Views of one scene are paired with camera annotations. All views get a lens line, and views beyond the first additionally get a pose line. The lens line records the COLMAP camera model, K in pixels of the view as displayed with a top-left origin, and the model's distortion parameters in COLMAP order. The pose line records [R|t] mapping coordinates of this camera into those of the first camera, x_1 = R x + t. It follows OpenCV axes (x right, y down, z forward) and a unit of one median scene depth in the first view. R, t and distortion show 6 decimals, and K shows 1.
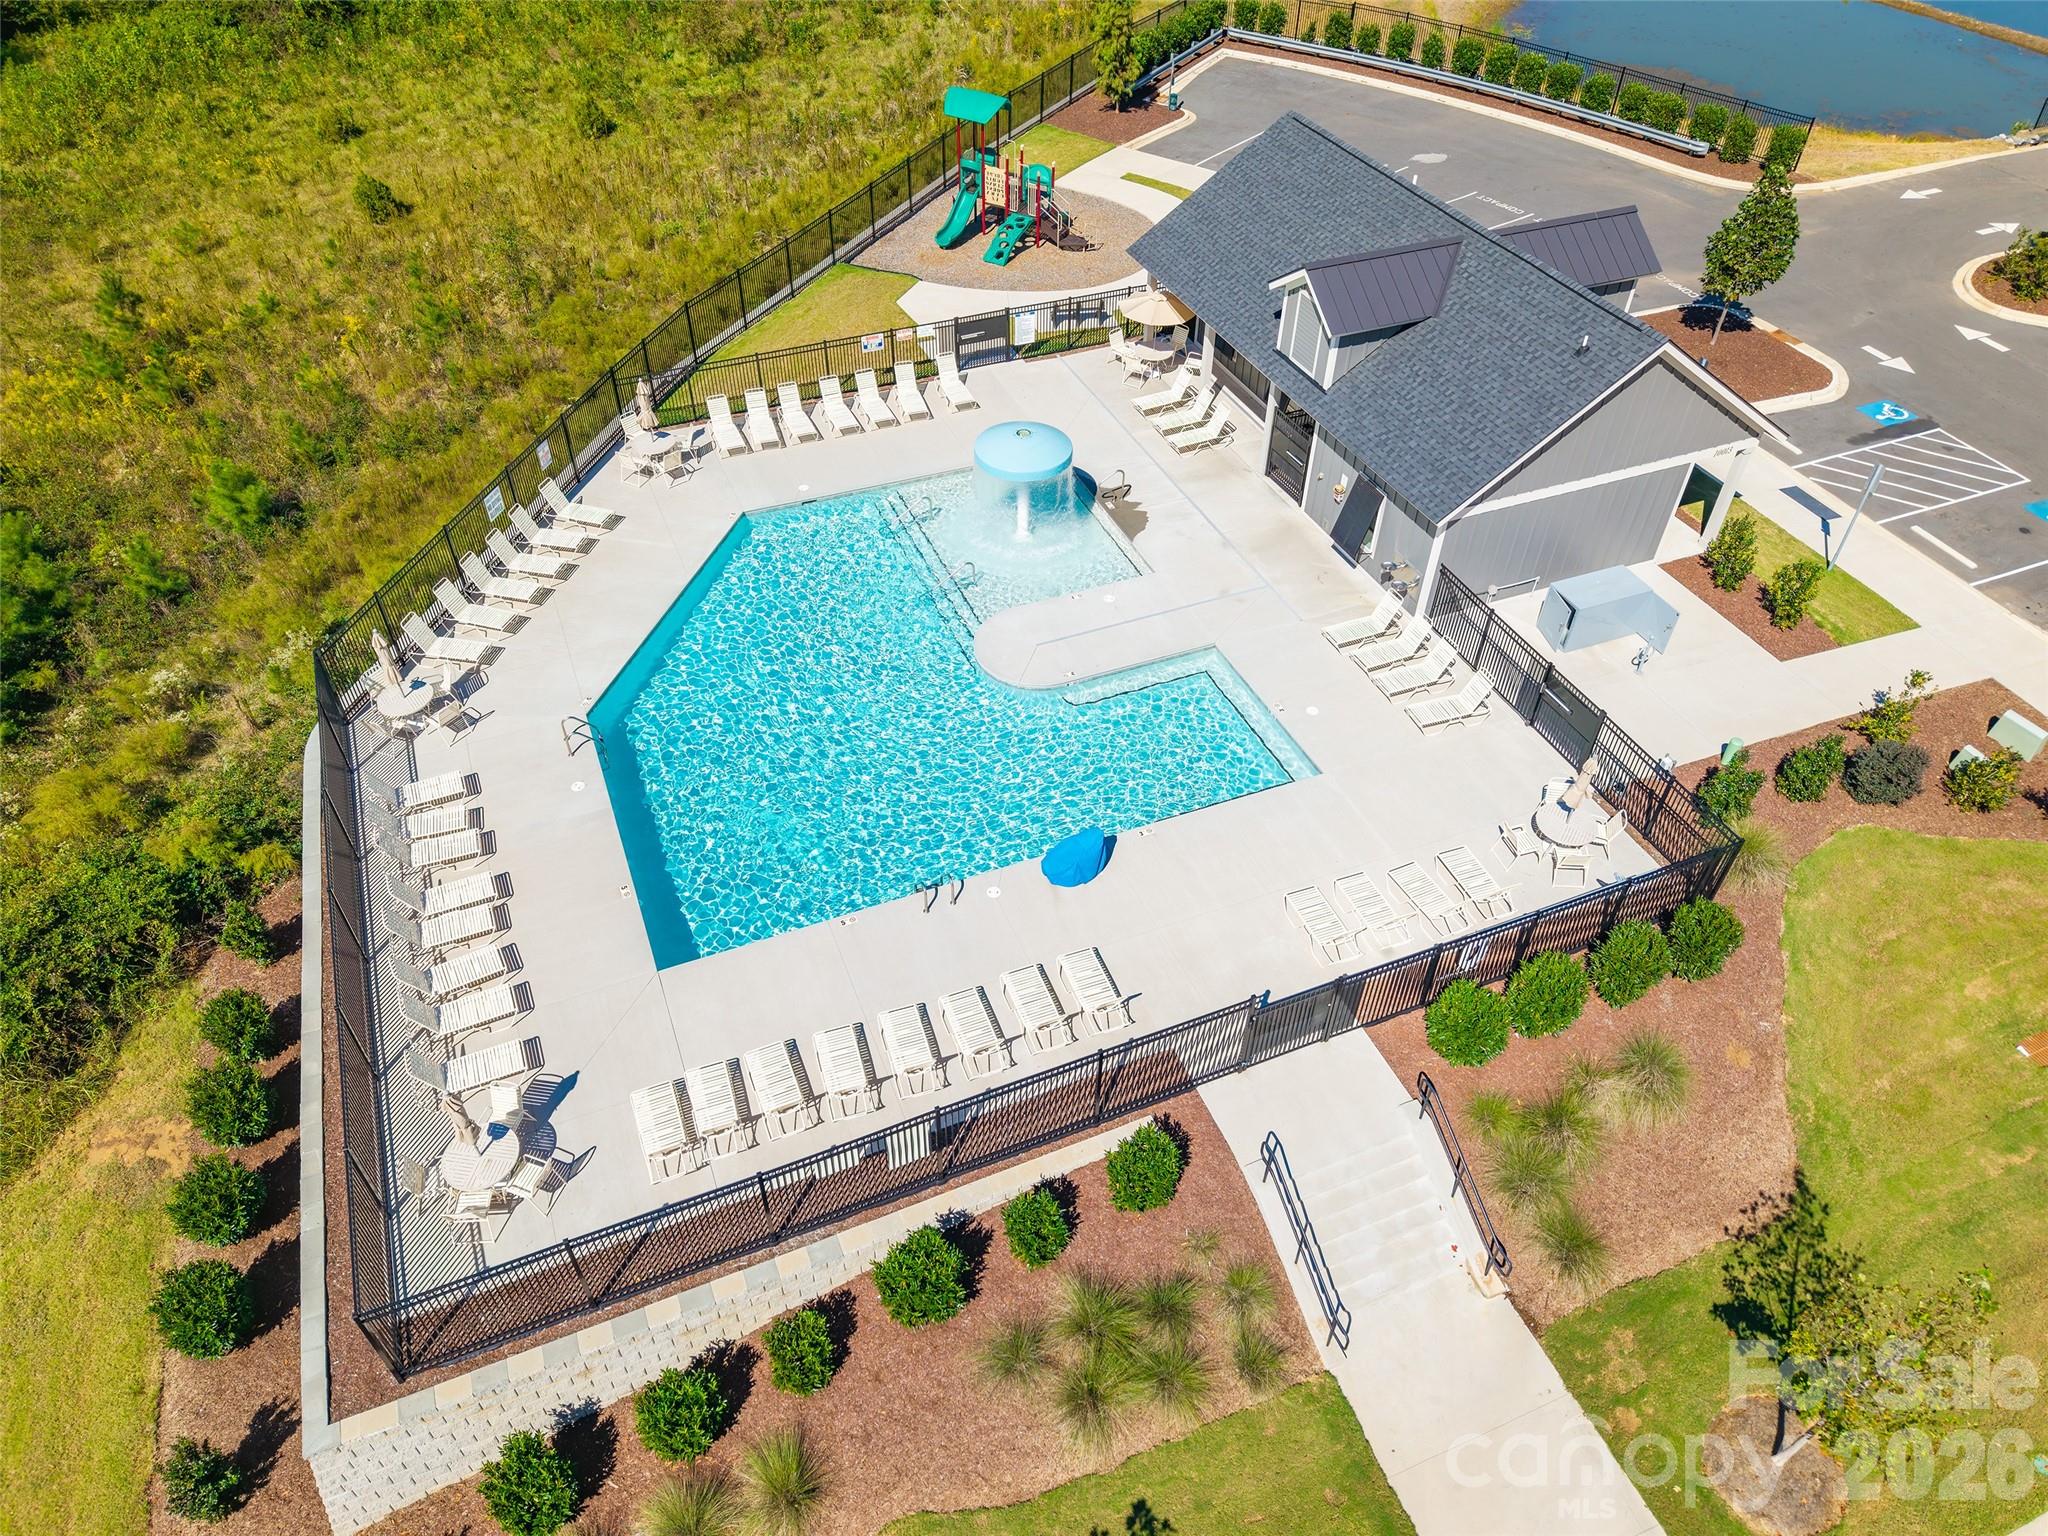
lens RADIAL K [[1385.9, 0, 1024.0], [0, 1385.9, 768.0], [0, 0, 1]] dist [0.039188, 0.002402]
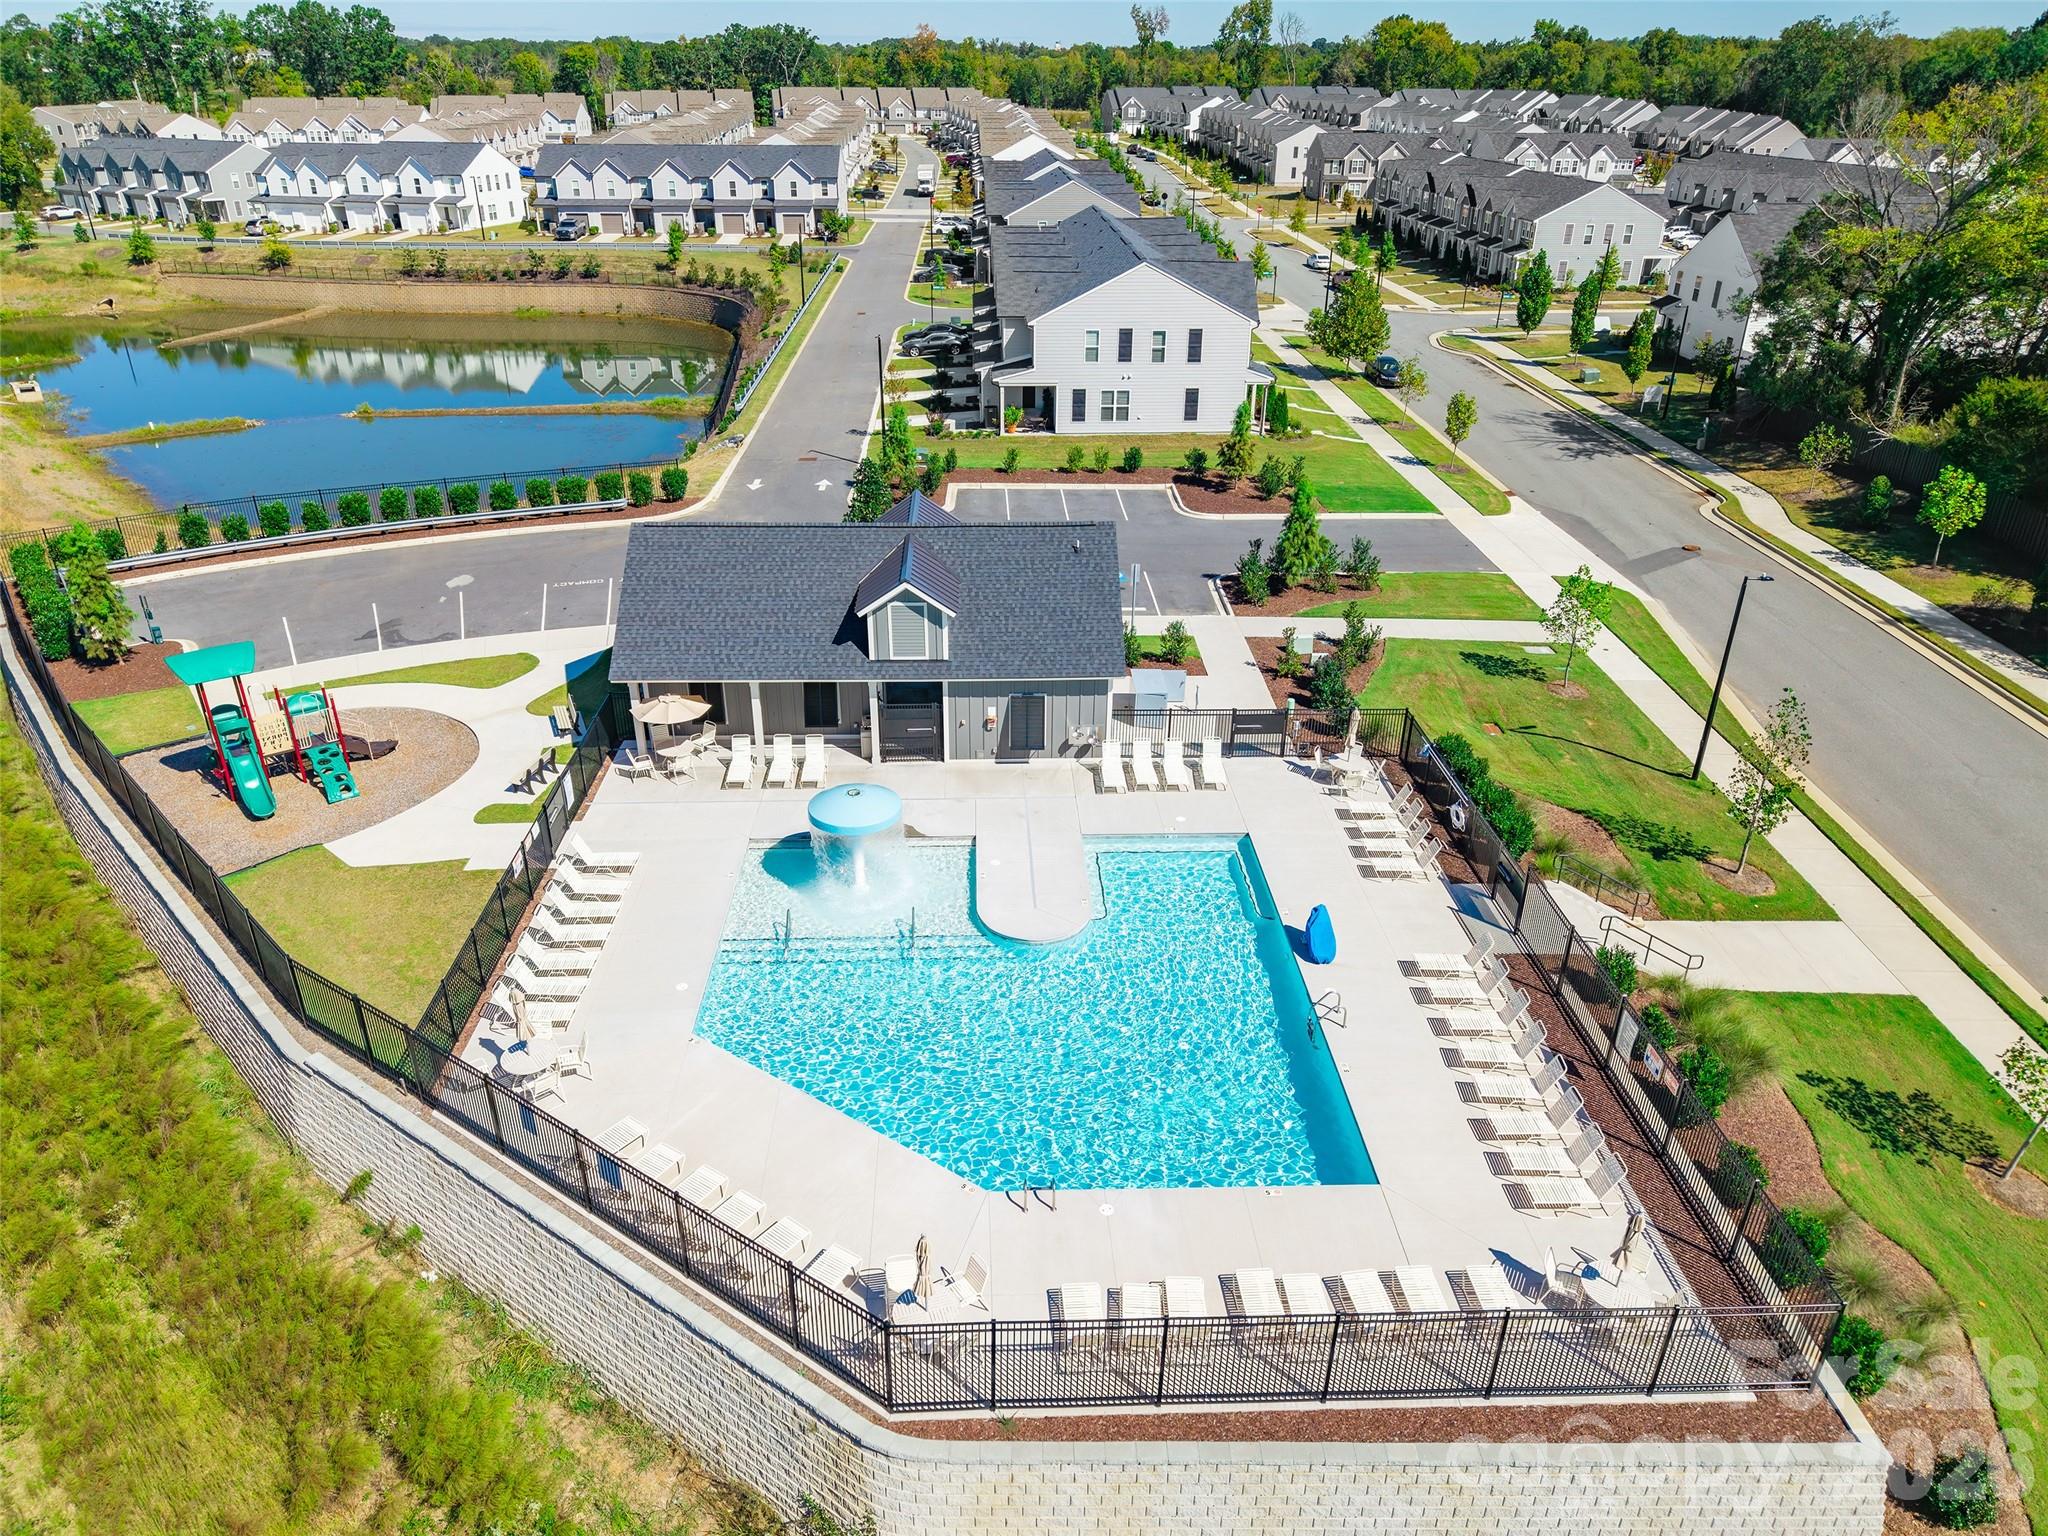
lens RADIAL K [[1385.9, 0, 1024.0], [0, 1385.9, 768.0], [0, 0, 1]] dist [0.039188, 0.002402]
pose [[0.349795, -0.438585, 0.827821, -0.779181], [0.640126, 0.757084, 0.130623, -0.295315], [-0.684019, 0.484219, 0.545574, 0.299978]]
